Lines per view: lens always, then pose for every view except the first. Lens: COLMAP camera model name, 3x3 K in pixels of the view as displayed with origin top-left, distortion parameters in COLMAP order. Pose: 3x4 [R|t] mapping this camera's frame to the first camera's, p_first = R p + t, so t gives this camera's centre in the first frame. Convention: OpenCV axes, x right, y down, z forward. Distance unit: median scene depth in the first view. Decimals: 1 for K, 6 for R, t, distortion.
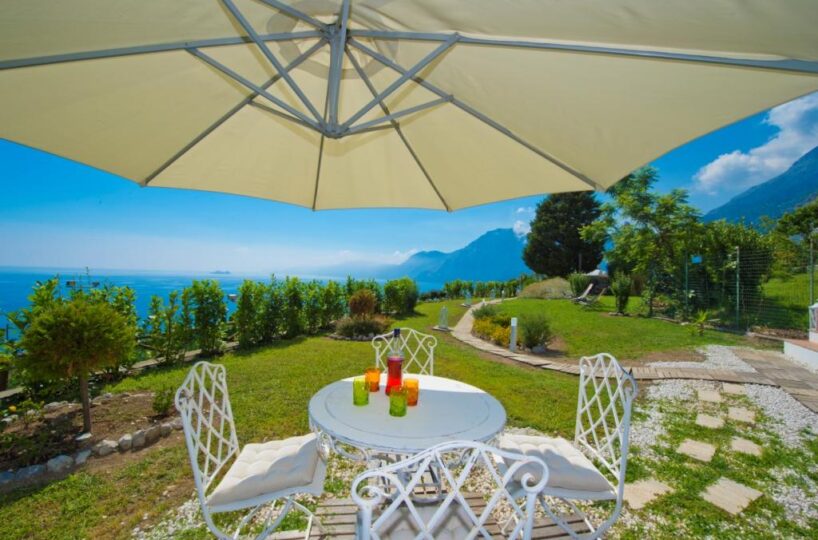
lens RADIAL K [[324.2, 0, 407.8], [0, 324.2, 272.2], [0, 0, 1]] dist [-0.017309, -0.000488]
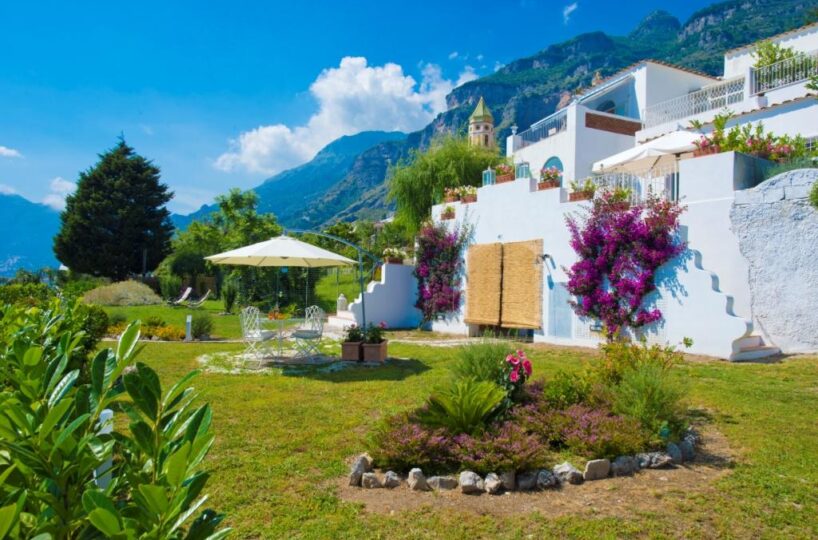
lens RADIAL K [[542.8, 0, 409.0], [0, 542.8, 270.0], [0, 0, 1]] dist [-0.000143, -0.000090]
pose [[0.489035, 0.012712, 0.872171, -0.302920], [-0.020499, 0.999785, -0.003078, -0.014274], [-0.872023, -0.016374, 0.489191, -0.216308]]
